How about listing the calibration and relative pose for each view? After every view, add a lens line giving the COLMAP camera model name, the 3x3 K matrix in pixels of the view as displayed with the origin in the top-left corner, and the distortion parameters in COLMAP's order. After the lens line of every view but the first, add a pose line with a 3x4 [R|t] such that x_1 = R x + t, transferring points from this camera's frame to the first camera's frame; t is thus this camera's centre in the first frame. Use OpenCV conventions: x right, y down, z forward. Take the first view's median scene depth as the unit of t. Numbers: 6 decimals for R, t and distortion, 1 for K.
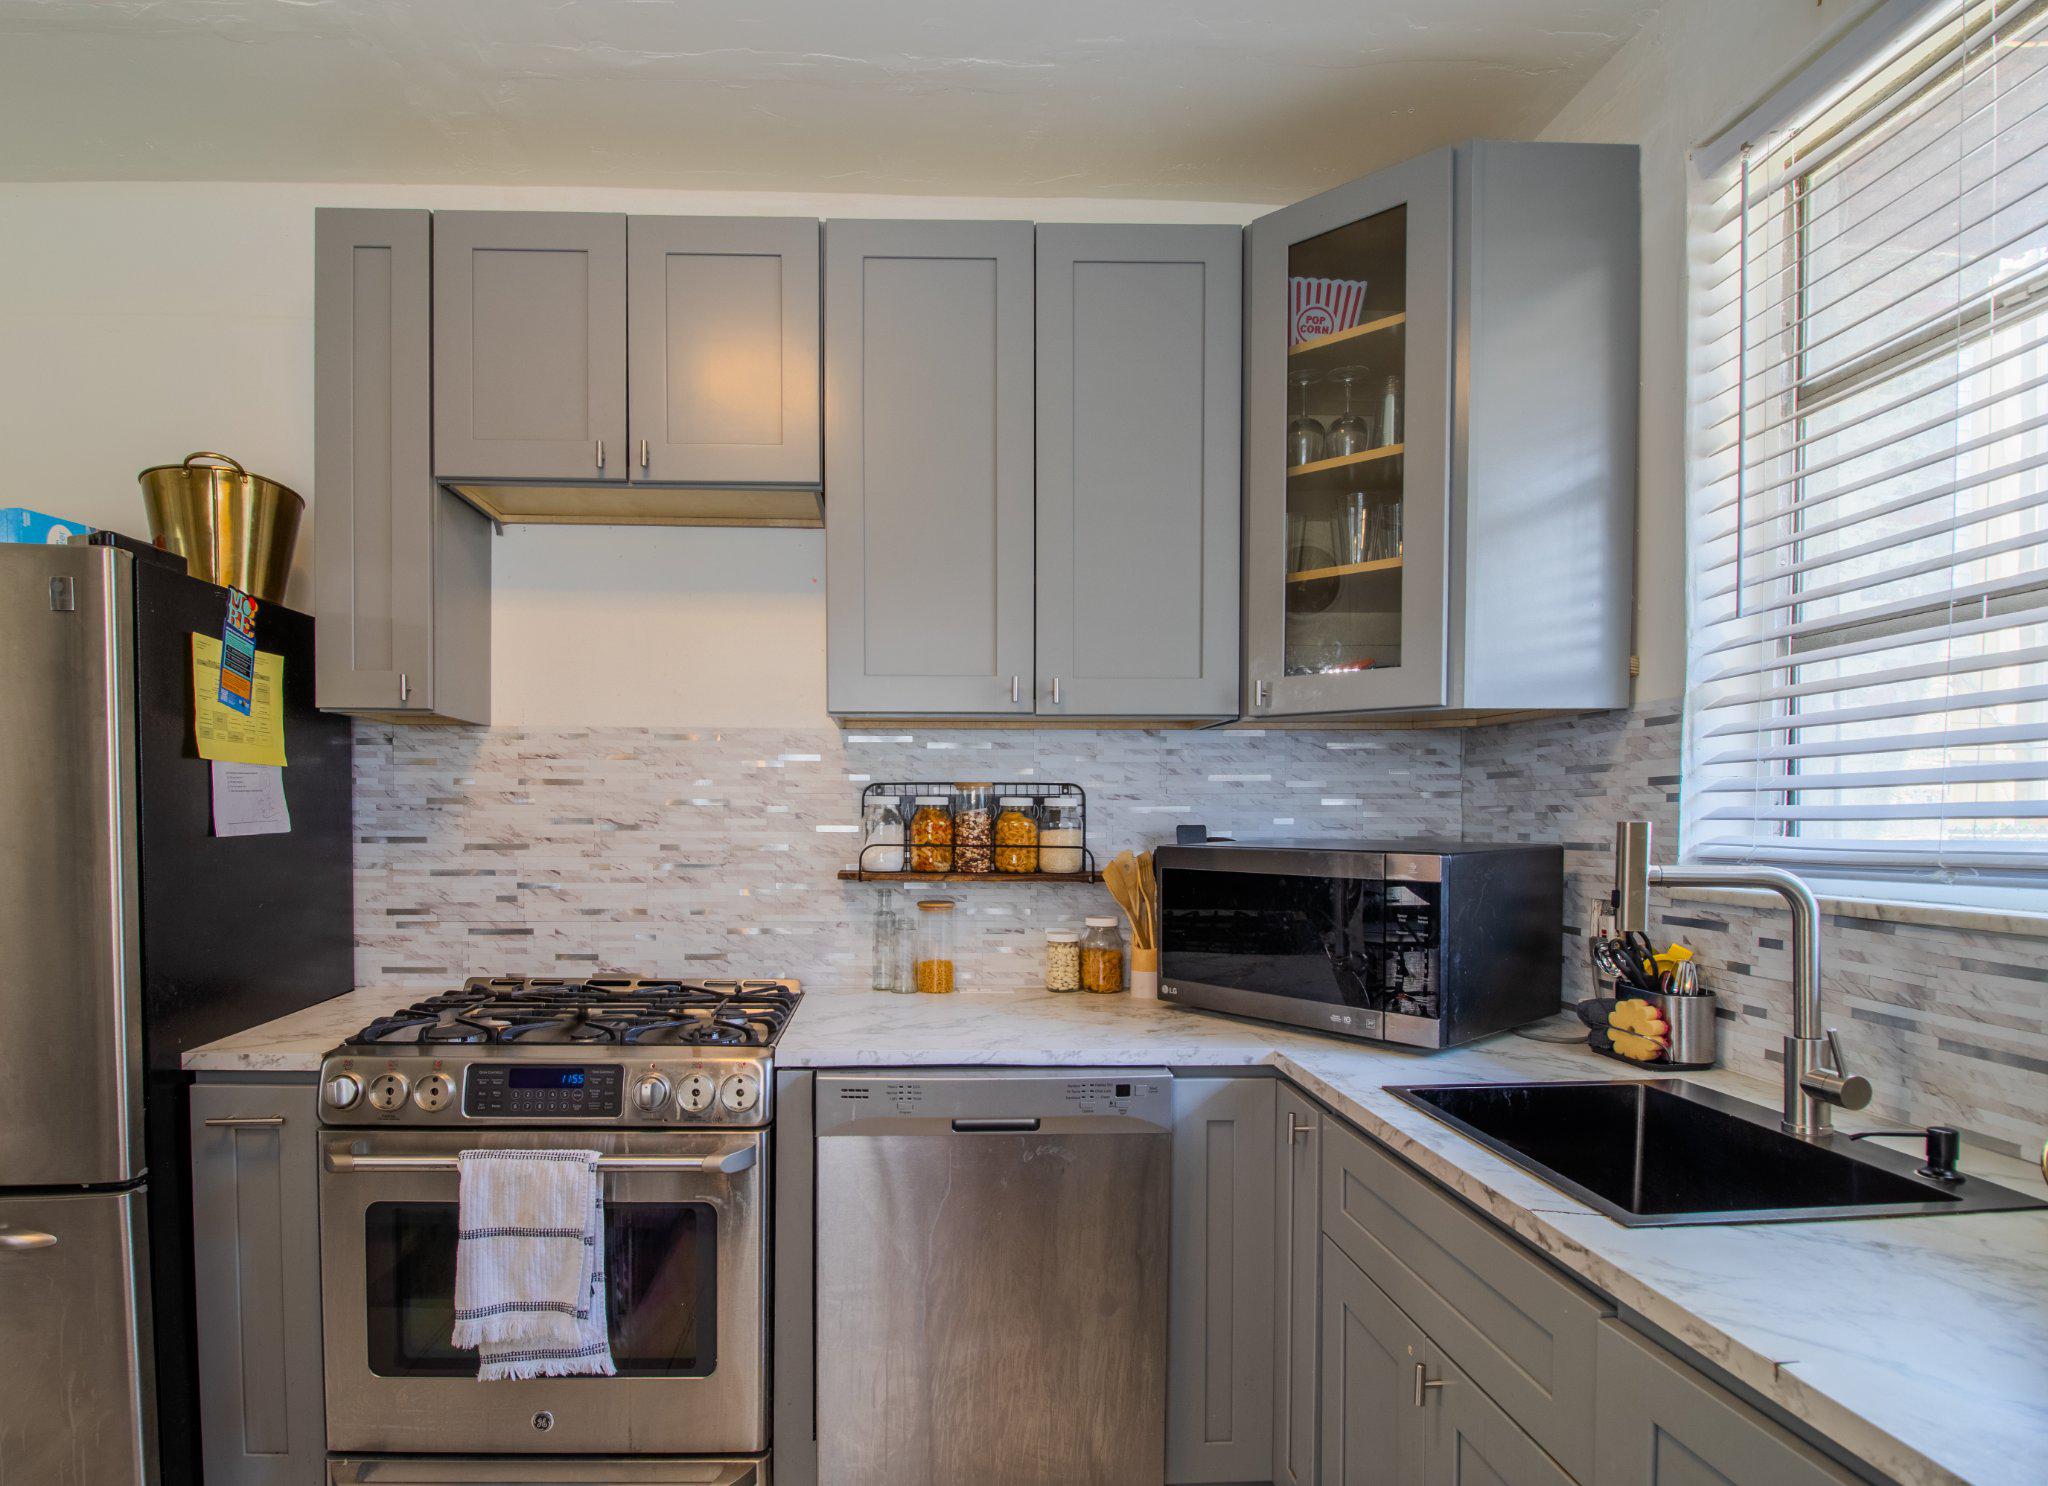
lens RADIAL K [[1104.8, 0, 964.4], [0, 1104.8, 841.9], [0, 0, 1]] dist [-0.011870, -0.001304]
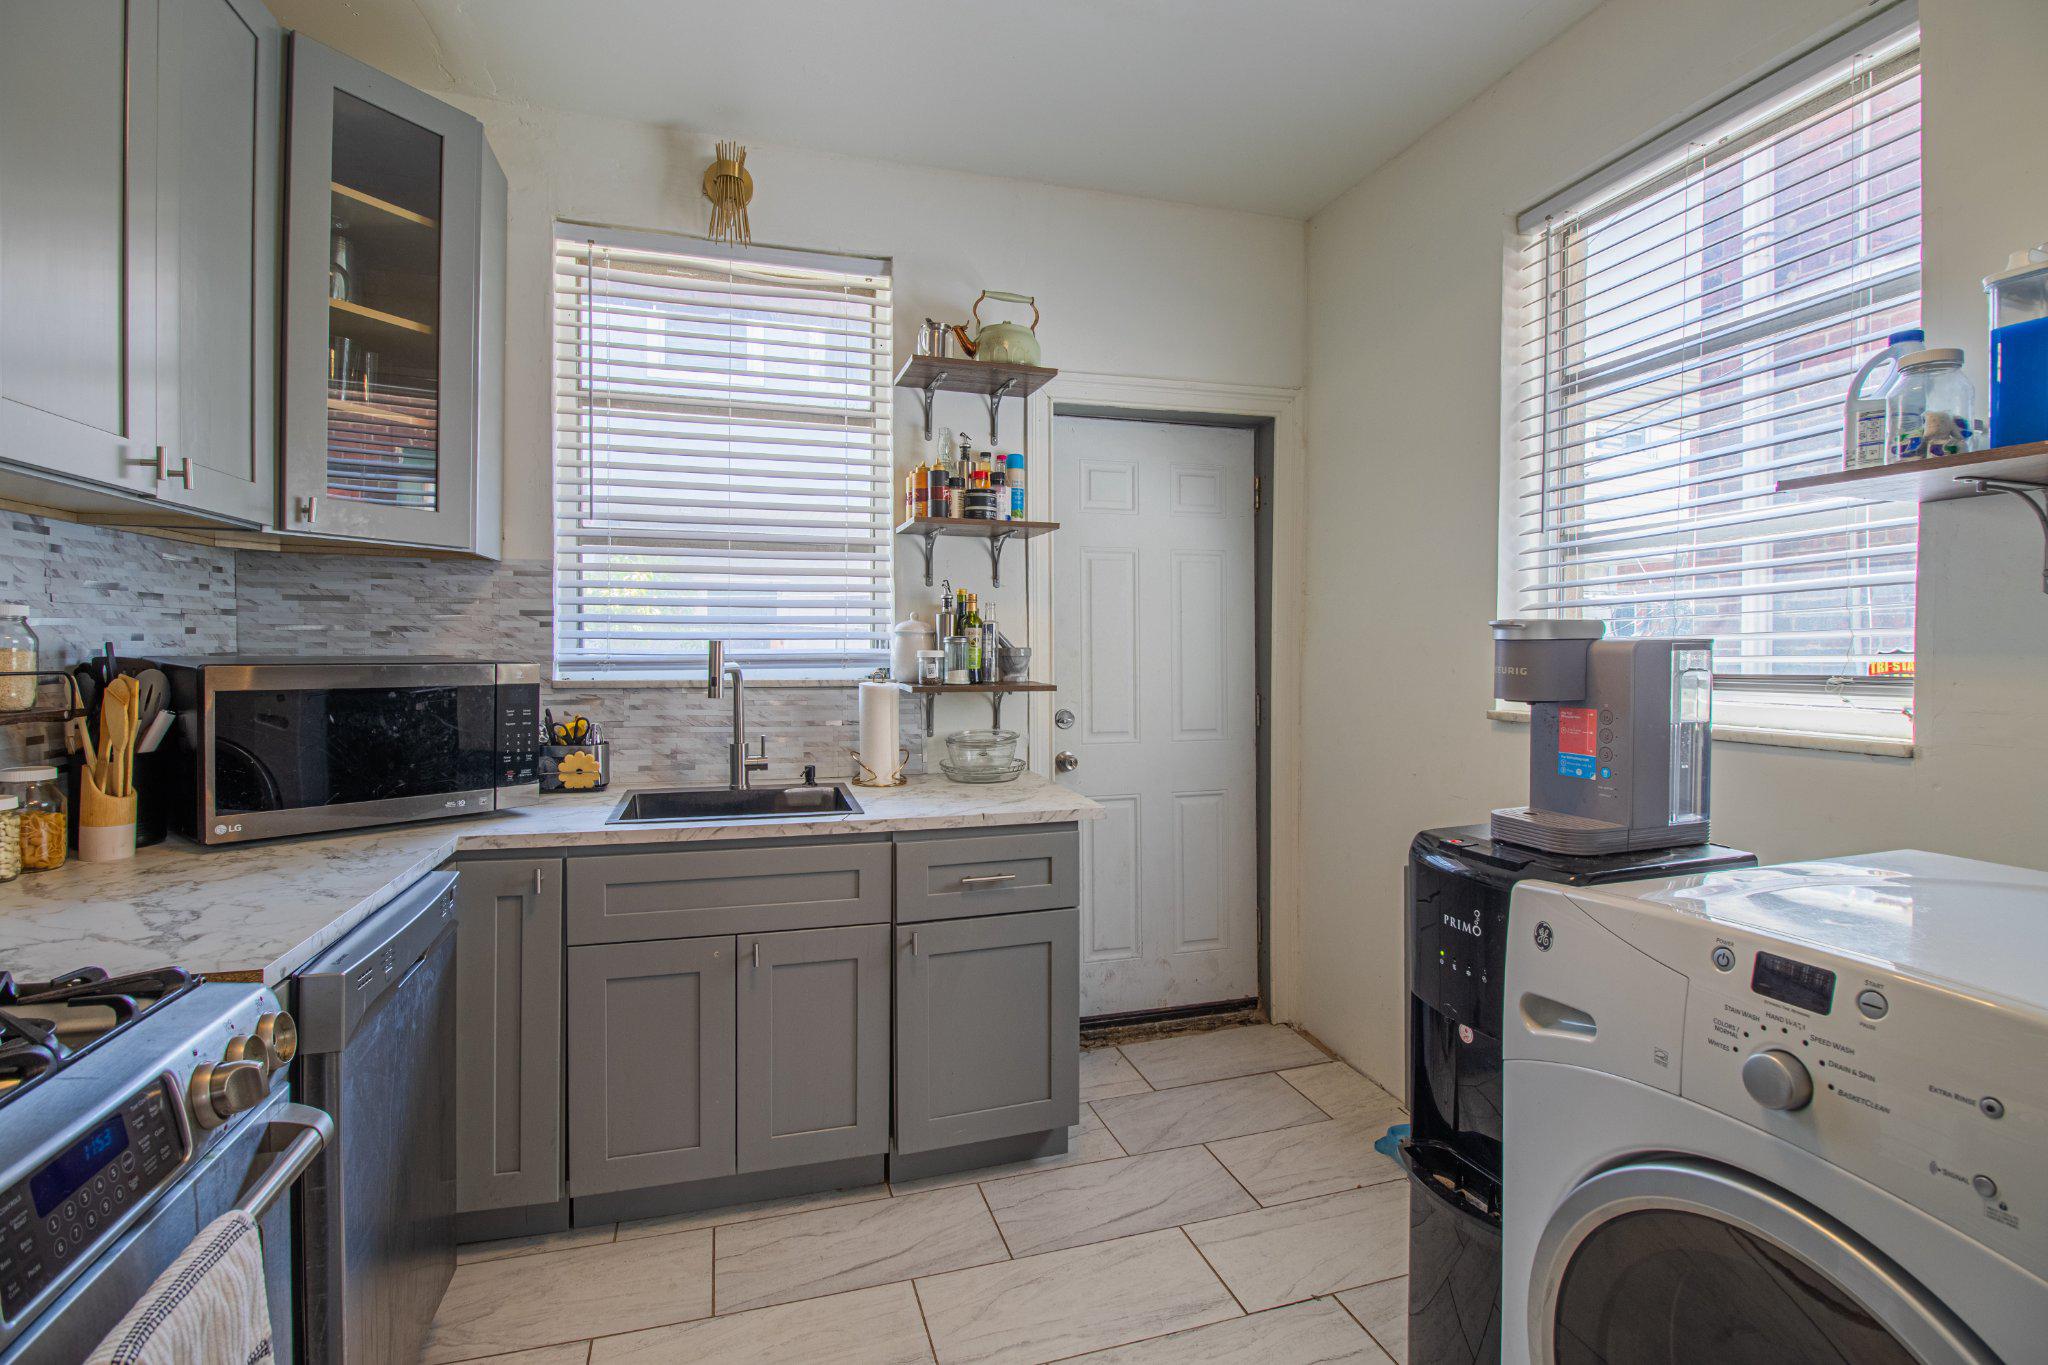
lens RADIAL K [[977.4, 0, 1018.2], [0, 977.4, 665.6], [0, 0, 1]] dist [-0.000045, -0.000596]
pose [[-0.238396, -0.025297, 0.970839, -0.644927], [0.011814, 0.999511, 0.028945, -0.010424], [-0.971096, 0.018370, -0.237980, 0.505581]]
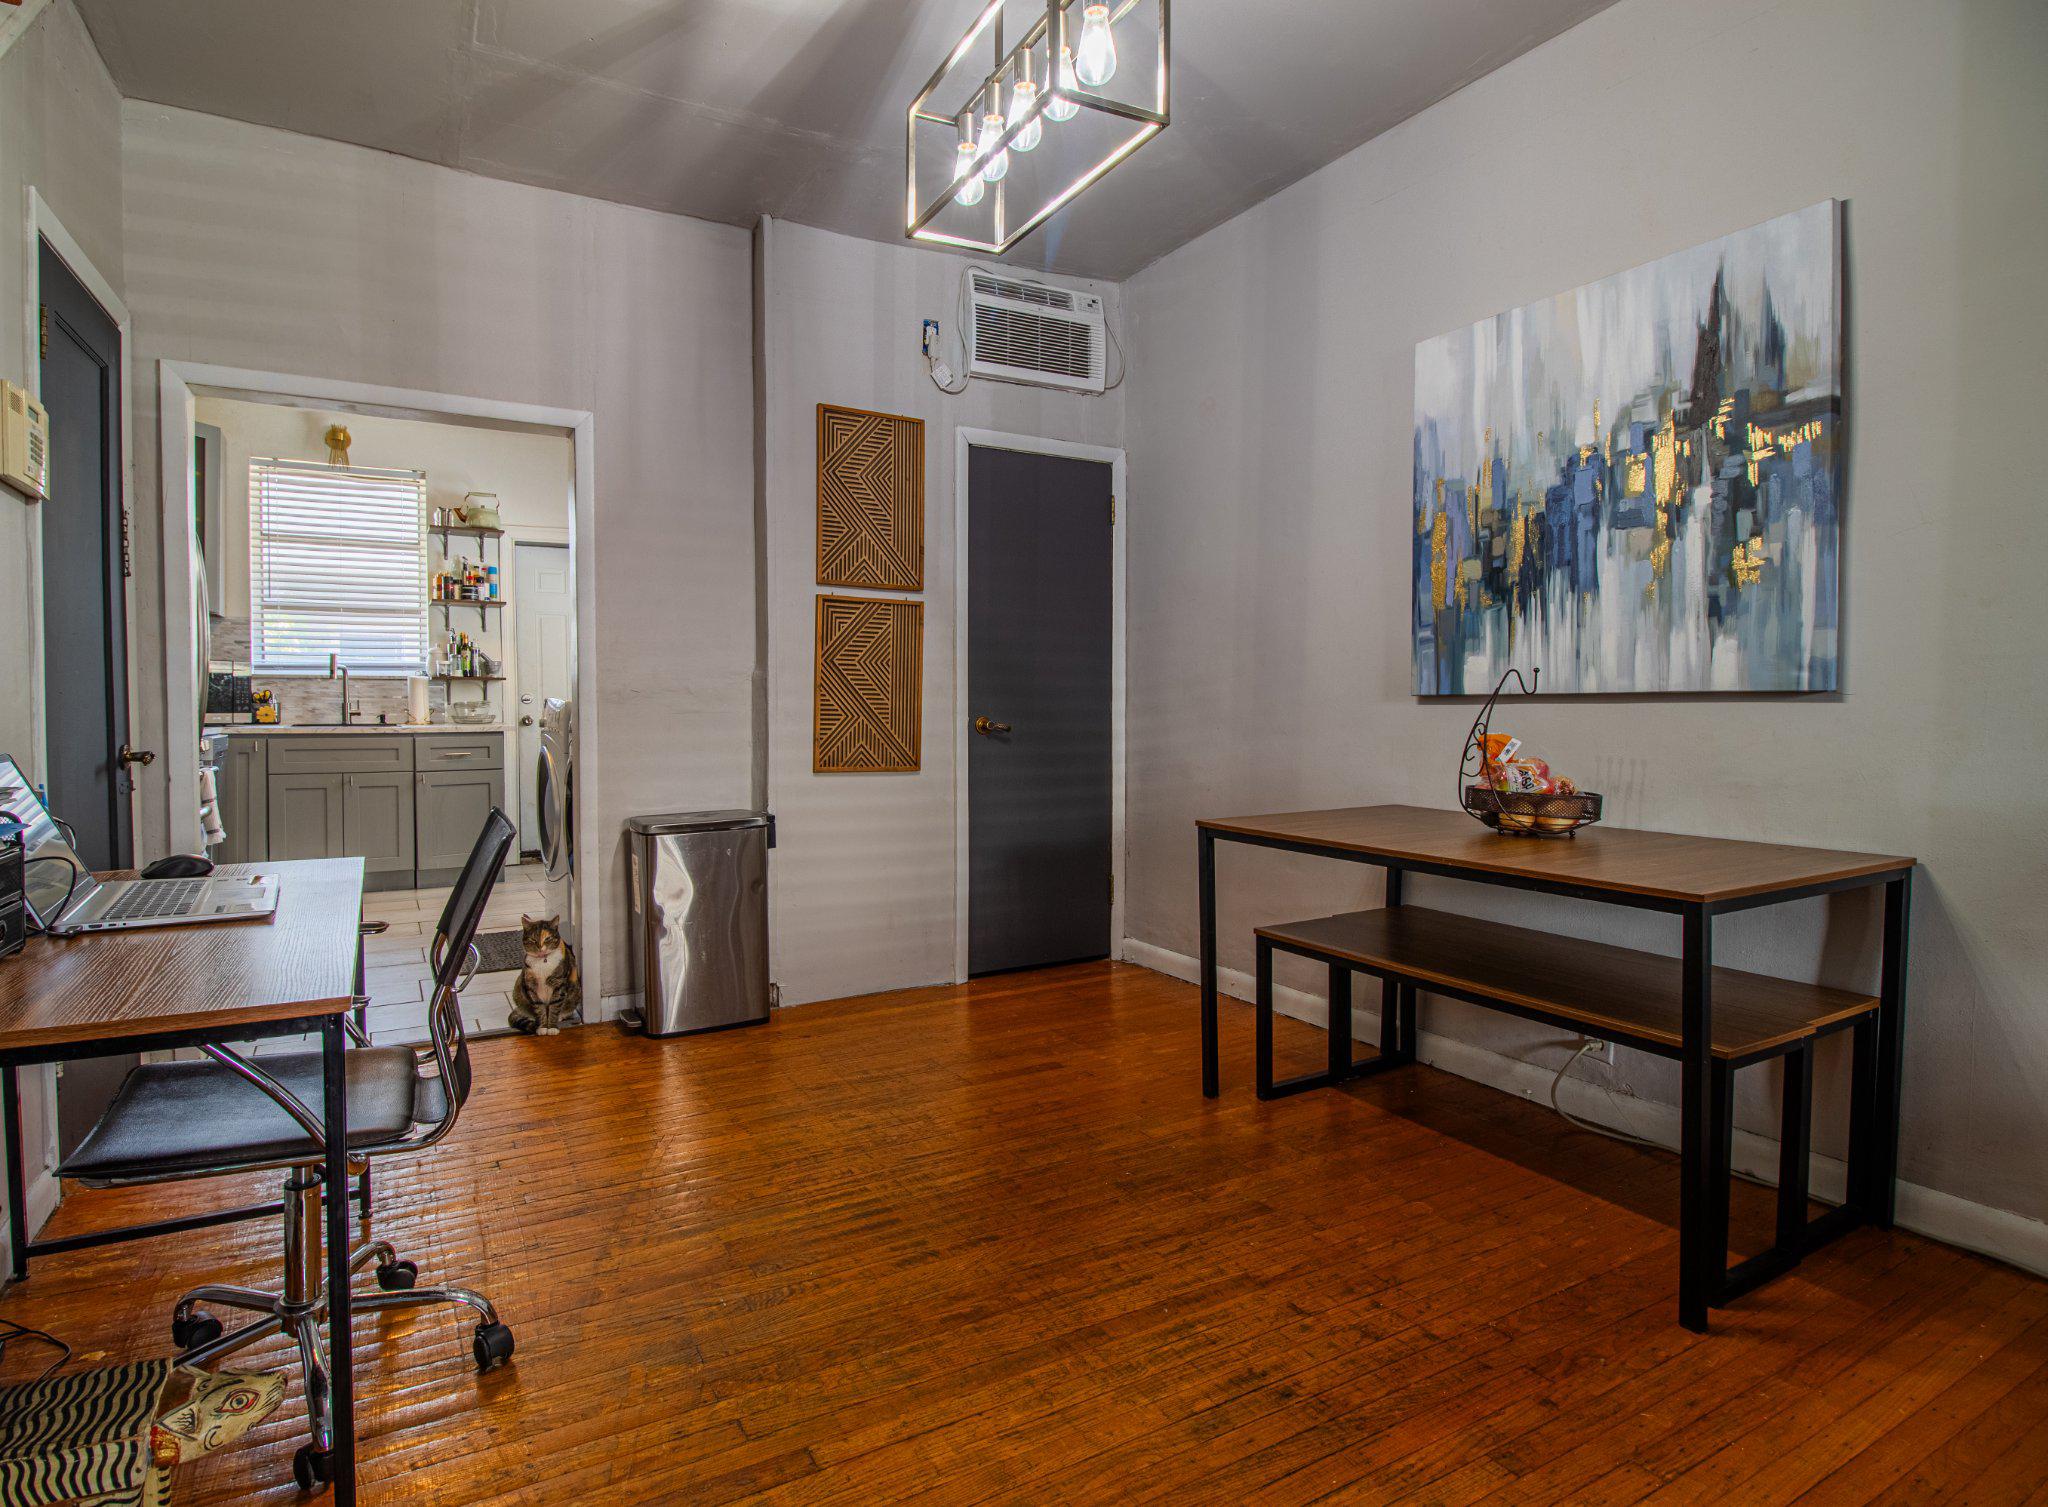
lens RADIAL K [[1074.3, 0, 945.2], [0, 1074.3, 739.9], [0, 0, 1]] dist [-0.014354, -0.000872]
pose [[-0.426947, -0.037070, 0.903516, -2.324035], [0.011558, 0.998854, 0.046443, 0.082739], [-0.904203, 0.030272, -0.426030, 0.358118]]
